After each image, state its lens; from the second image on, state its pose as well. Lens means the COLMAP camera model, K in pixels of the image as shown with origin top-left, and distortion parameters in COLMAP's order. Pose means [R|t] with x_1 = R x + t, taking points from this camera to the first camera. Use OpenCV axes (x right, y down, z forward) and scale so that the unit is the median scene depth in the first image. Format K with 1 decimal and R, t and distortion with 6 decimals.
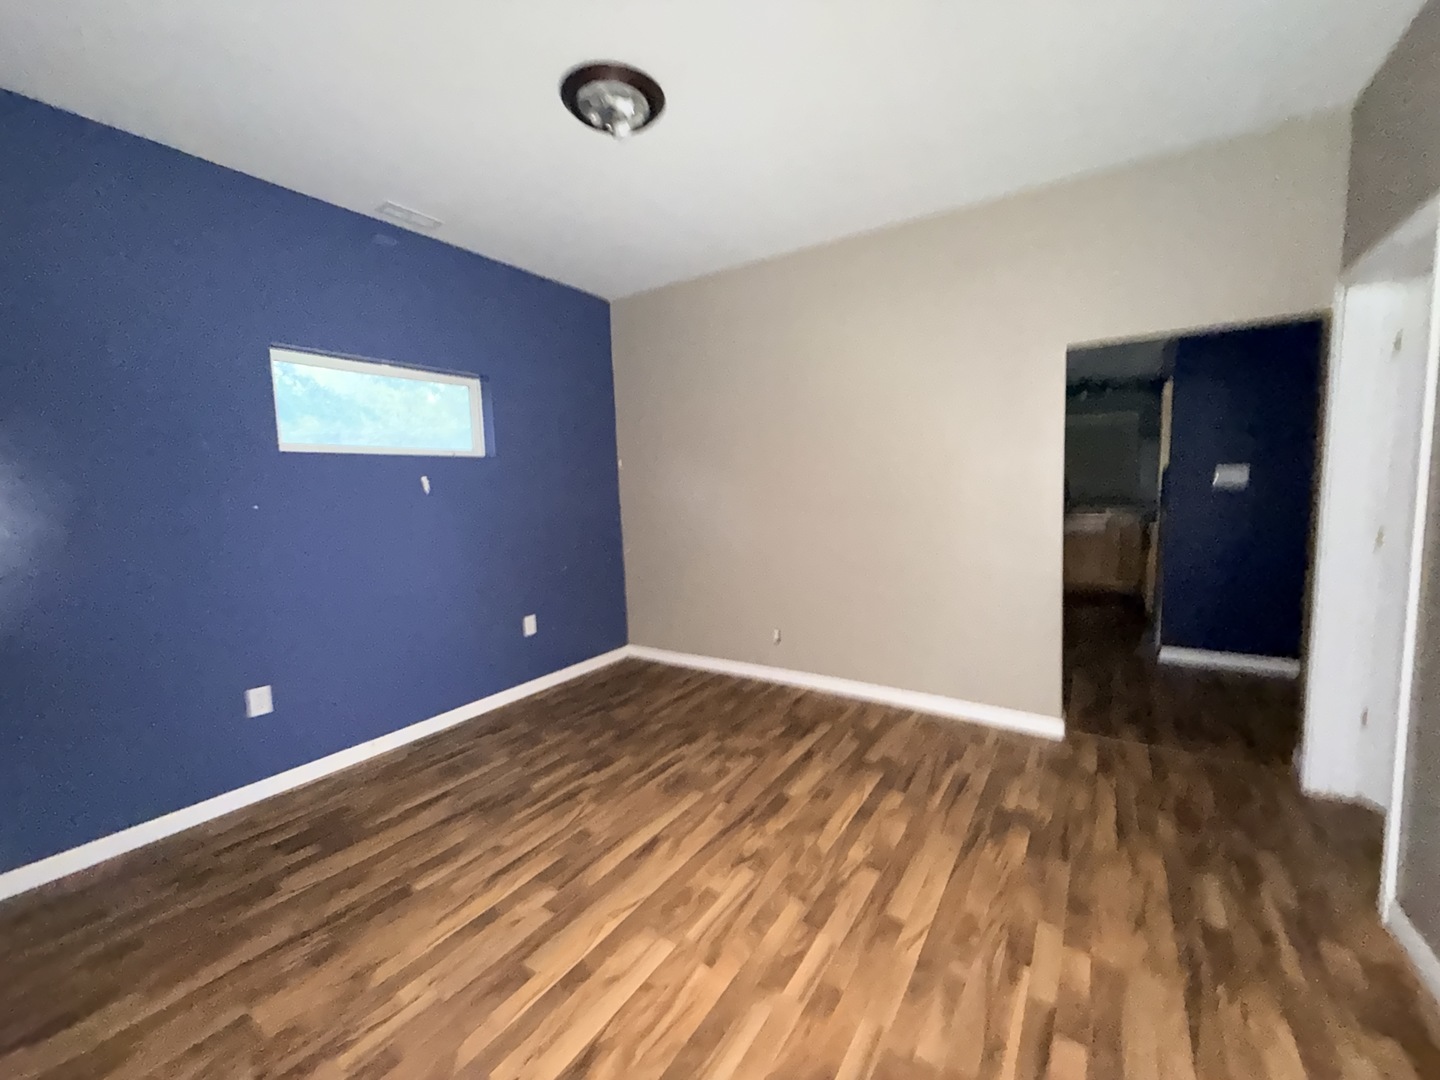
lens RADIAL K [[576.4, 0, 717.5], [0, 576.4, 540.5], [0, 0, 1]] dist [0.002526, 0.000090]
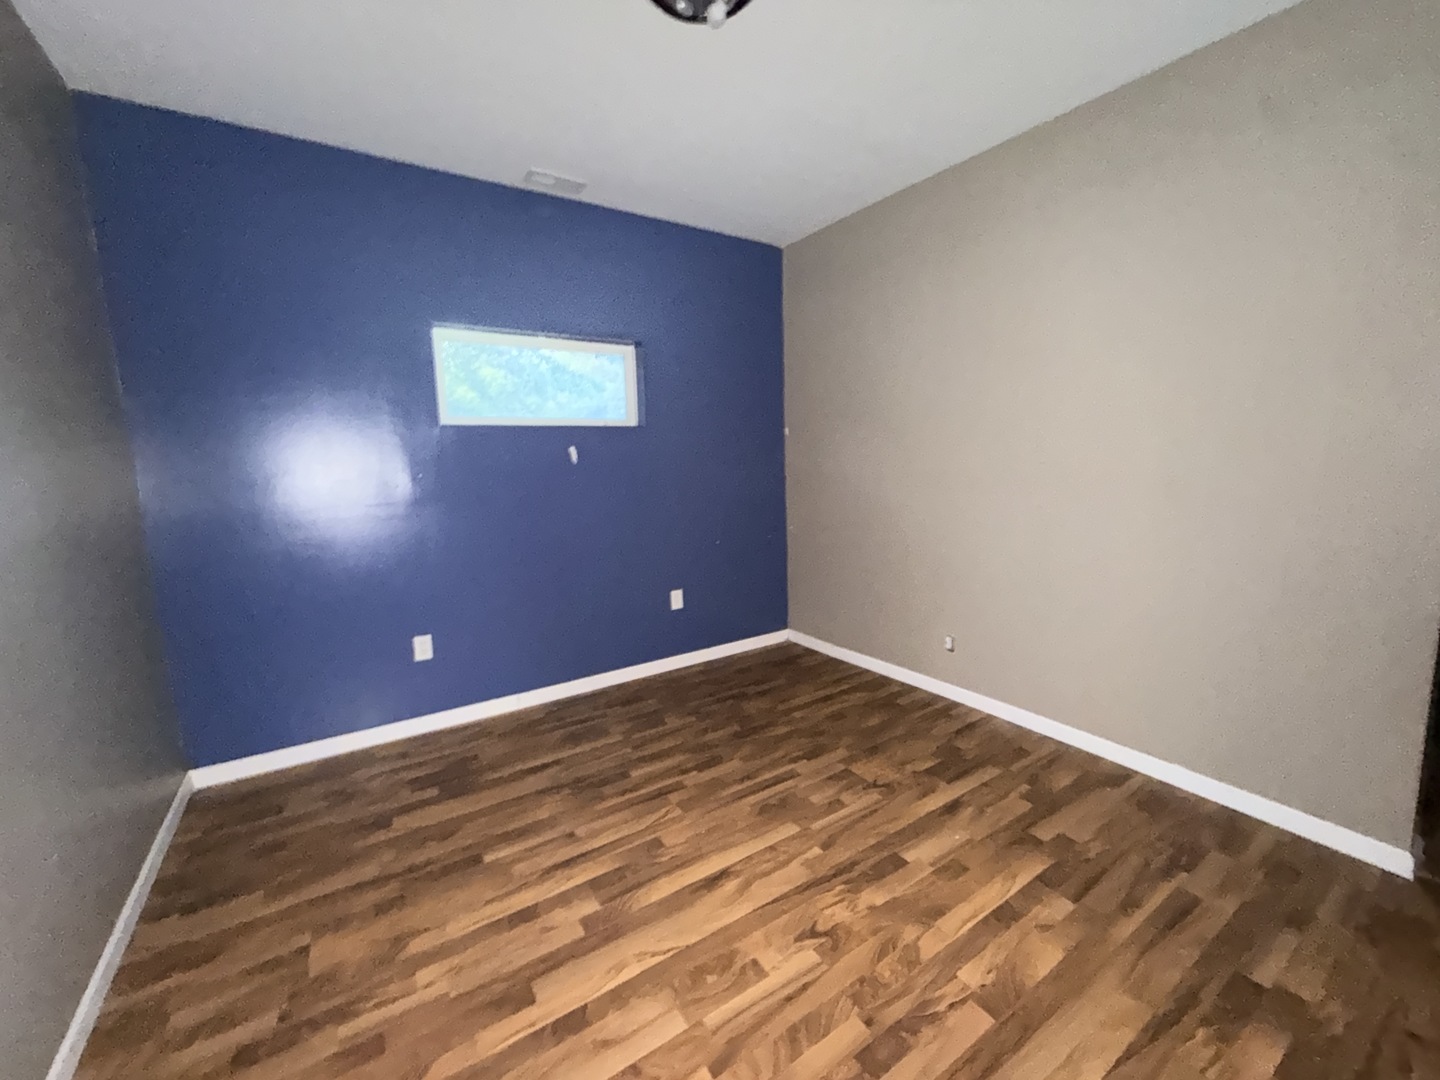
lens RADIAL K [[576.4, 0, 715.2], [0, 576.4, 542.2], [0, 0, 1]] dist [0.002526, 0.000090]
pose [[0.919724, 0.066288, -0.386930, 0.165874], [-0.042068, 0.996607, 0.070743, -0.033860], [0.390306, -0.048787, 0.919392, 0.203075]]
